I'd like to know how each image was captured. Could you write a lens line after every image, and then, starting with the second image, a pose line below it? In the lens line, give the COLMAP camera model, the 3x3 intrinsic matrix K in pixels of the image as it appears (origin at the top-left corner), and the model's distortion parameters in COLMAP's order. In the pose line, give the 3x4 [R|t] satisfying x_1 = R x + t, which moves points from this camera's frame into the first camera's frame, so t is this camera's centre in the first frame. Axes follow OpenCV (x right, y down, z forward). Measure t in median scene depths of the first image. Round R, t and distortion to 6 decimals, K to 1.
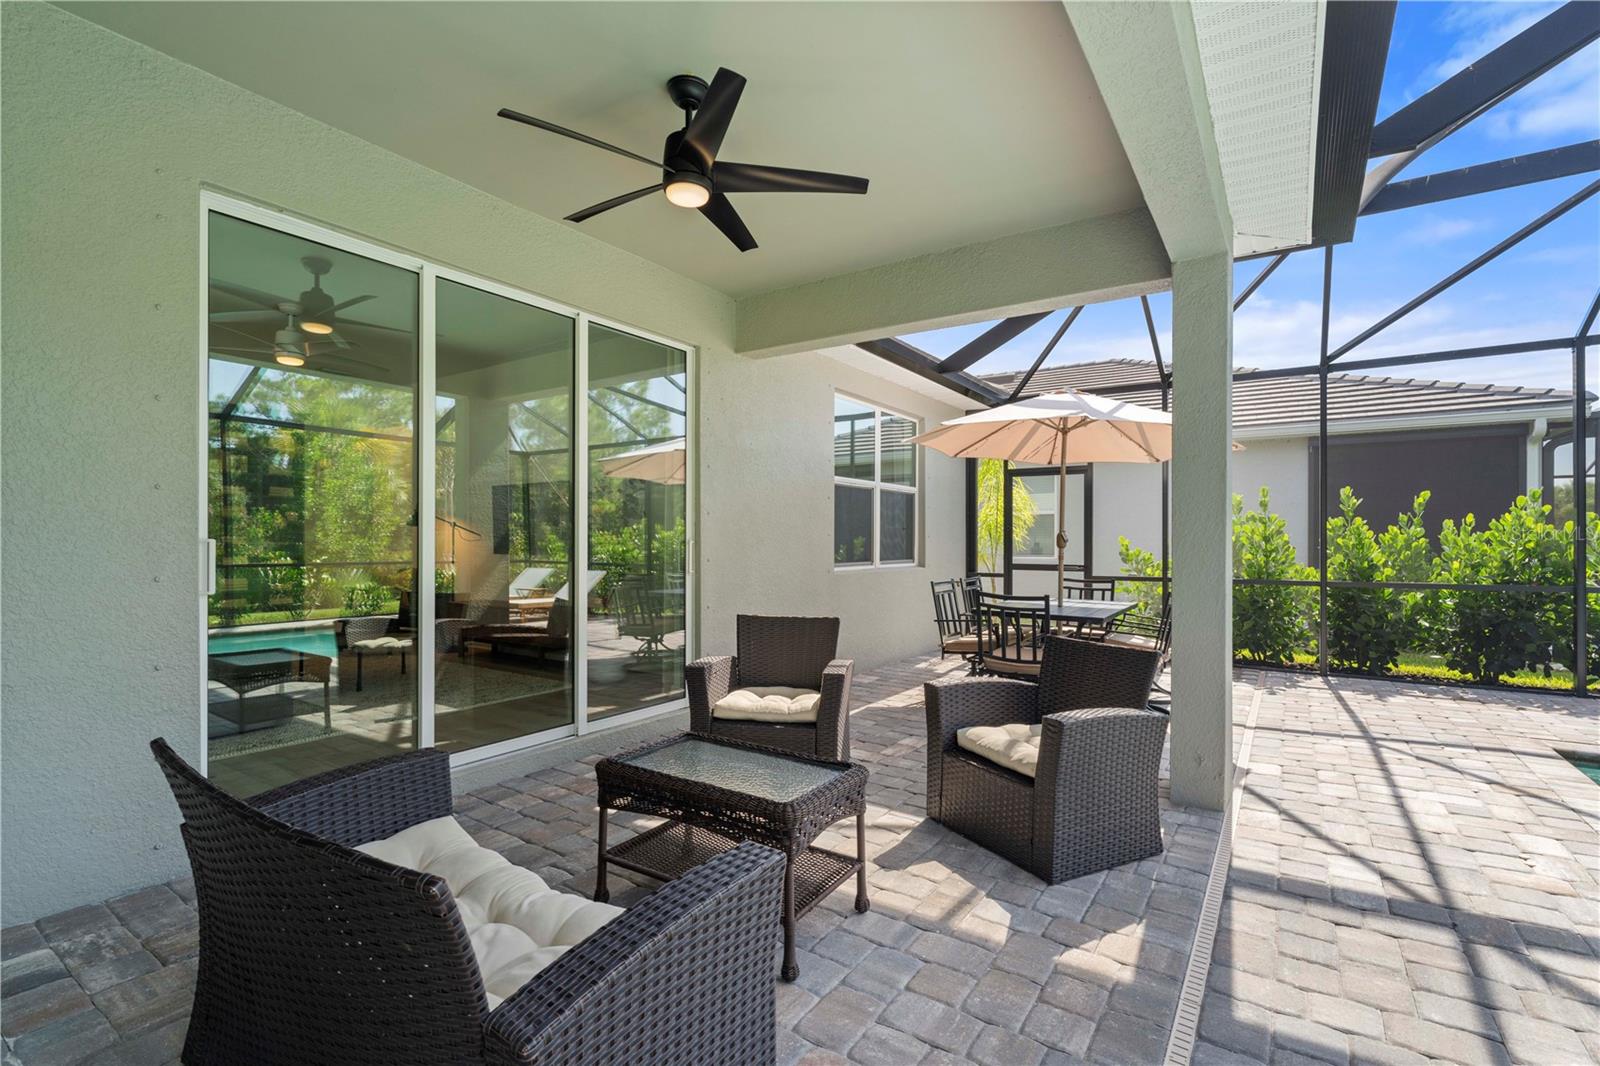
lens RADIAL K [[719.7, 0, 801.2], [0, 719.7, 537.6], [0, 0, 1]] dist [-0.003711, 0.000297]
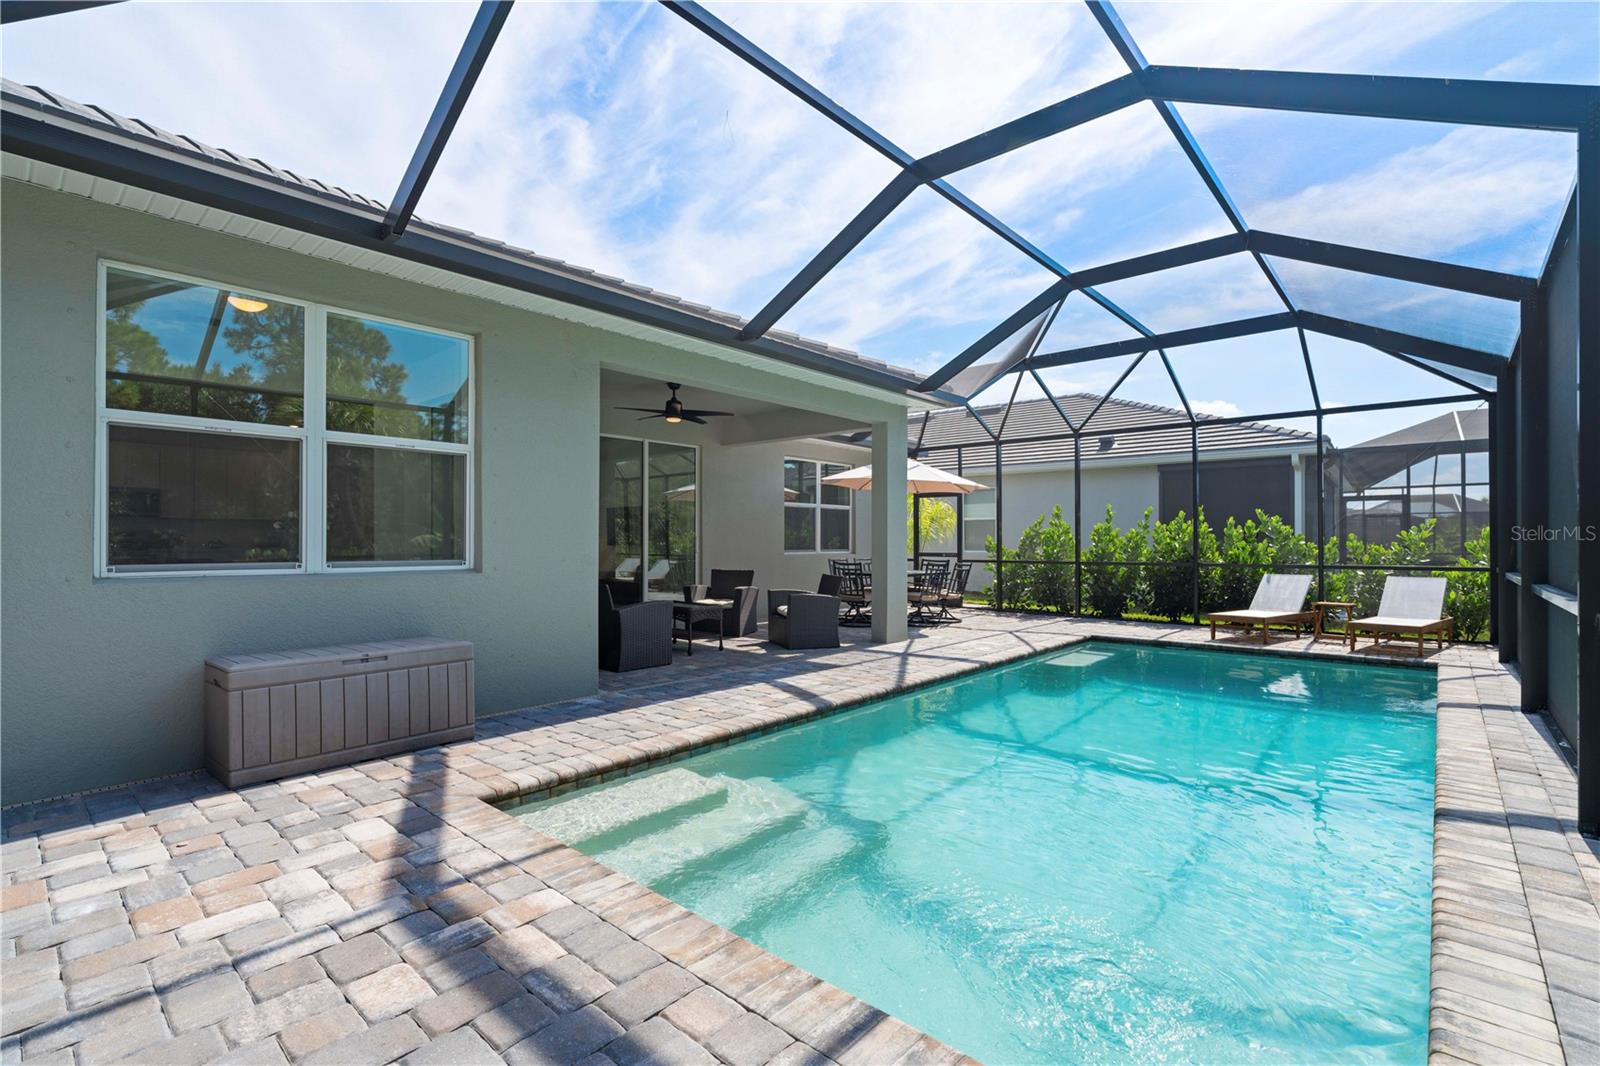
lens RADIAL K [[719.7, 0, 801.2], [0, 719.7, 537.6], [0, 0, 1]] dist [-0.003711, 0.000297]
pose [[0.991406, 0.004091, -0.130760, 0.485065], [-0.004433, 0.999987, -0.002326, 0.012983], [0.130749, 0.002885, 0.991411, -1.207046]]
